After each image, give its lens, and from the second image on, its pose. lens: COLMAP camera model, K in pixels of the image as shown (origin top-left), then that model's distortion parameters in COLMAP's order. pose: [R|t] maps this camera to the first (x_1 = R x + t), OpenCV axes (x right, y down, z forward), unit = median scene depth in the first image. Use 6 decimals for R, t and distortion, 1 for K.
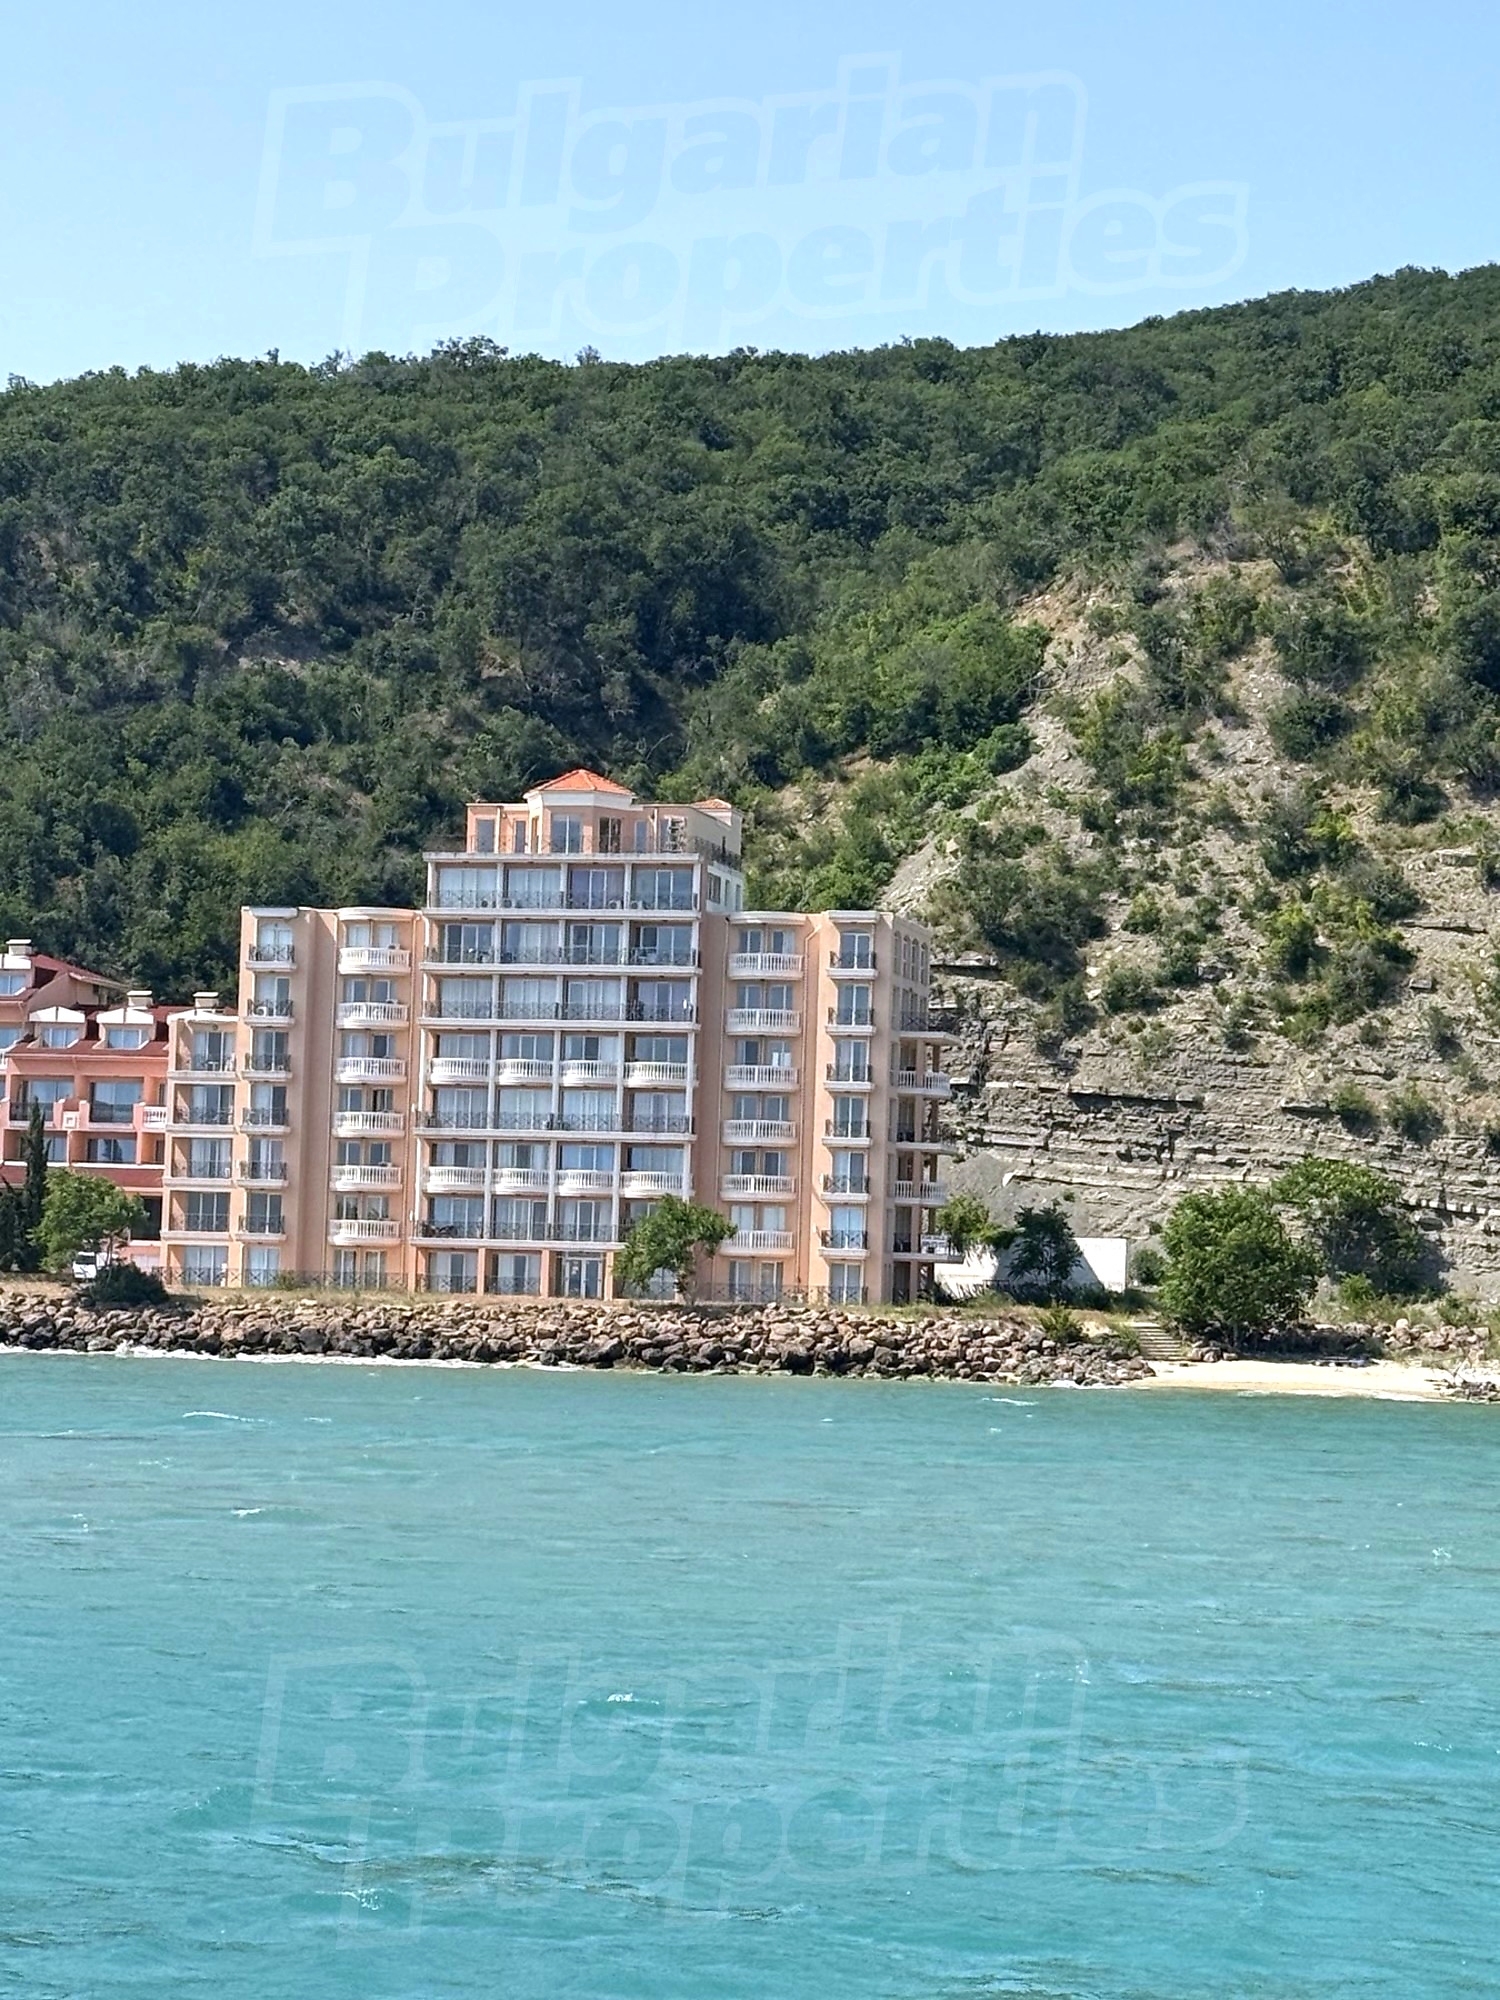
lens RADIAL K [[5024.1, 0, 749.9], [0, 5024.1, 950.4], [0, 0, 1]] dist [0.128774, 0.192811]
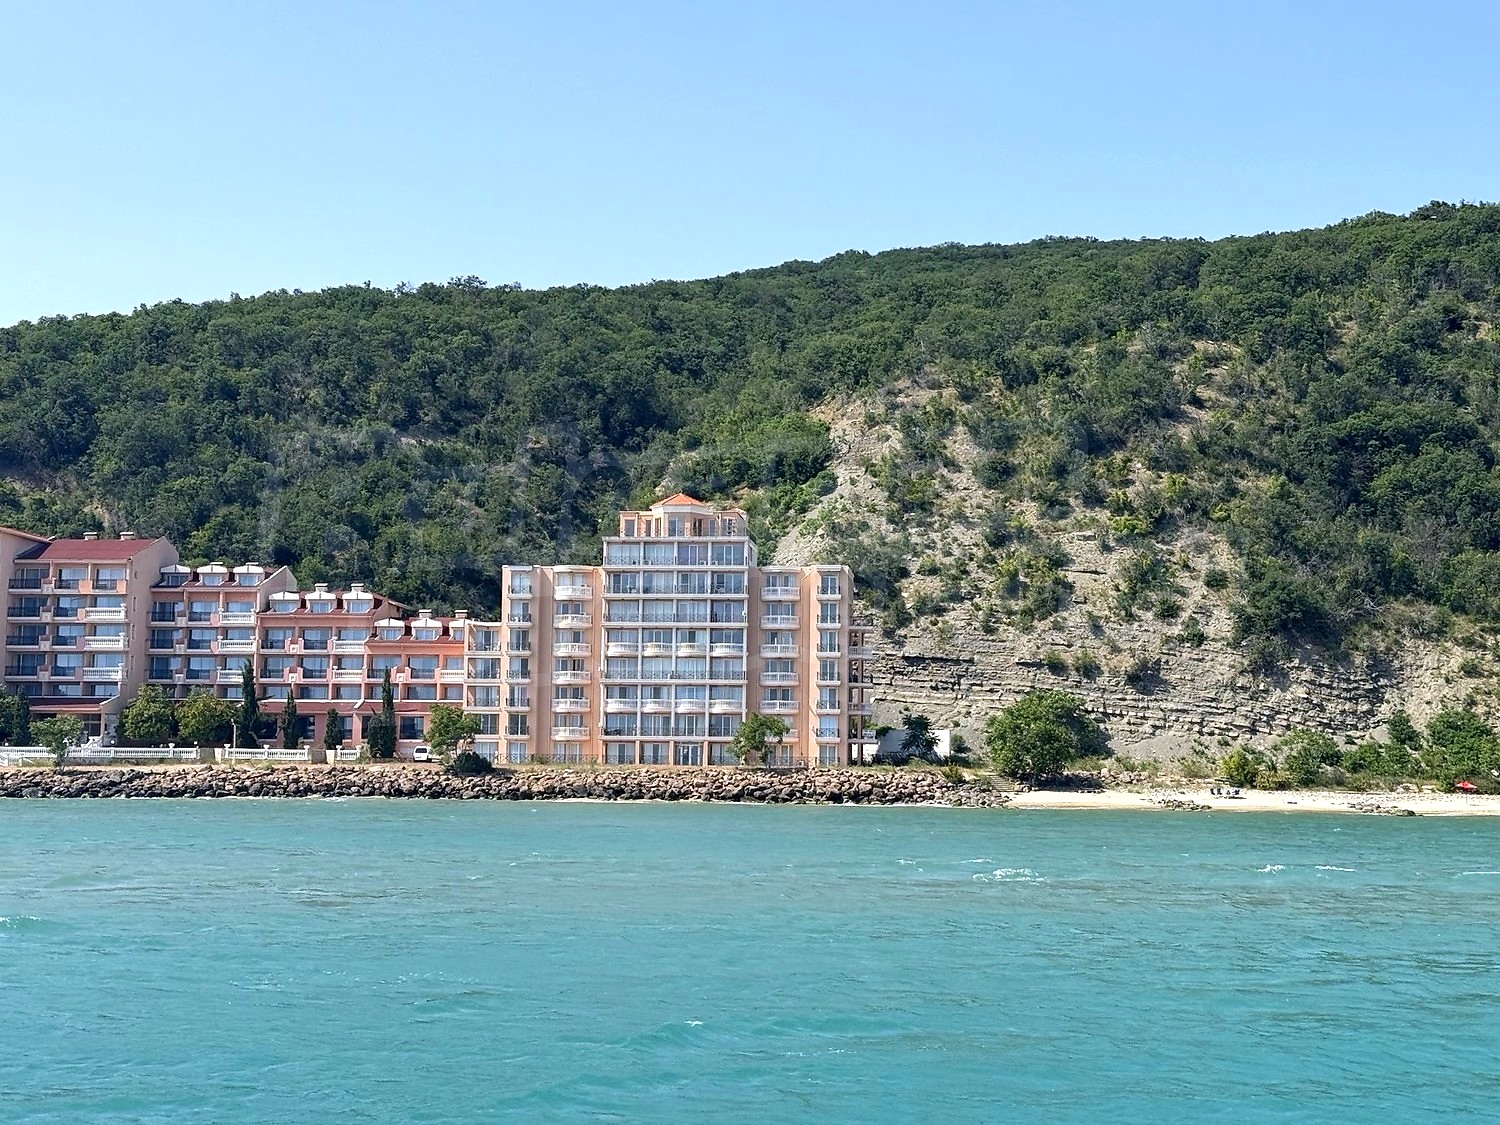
lens RADIAL K [[2448.0, 0, 750.0], [0, 2448.0, 562.5], [0, 0, 1]] dist [0.149740, 0.033592]
pose [[0.989275, -0.007594, 0.145866, -0.140859], [0.008960, 0.999922, -0.008706, -0.000755], [-0.145788, 0.009919, 0.989266, 0.056323]]
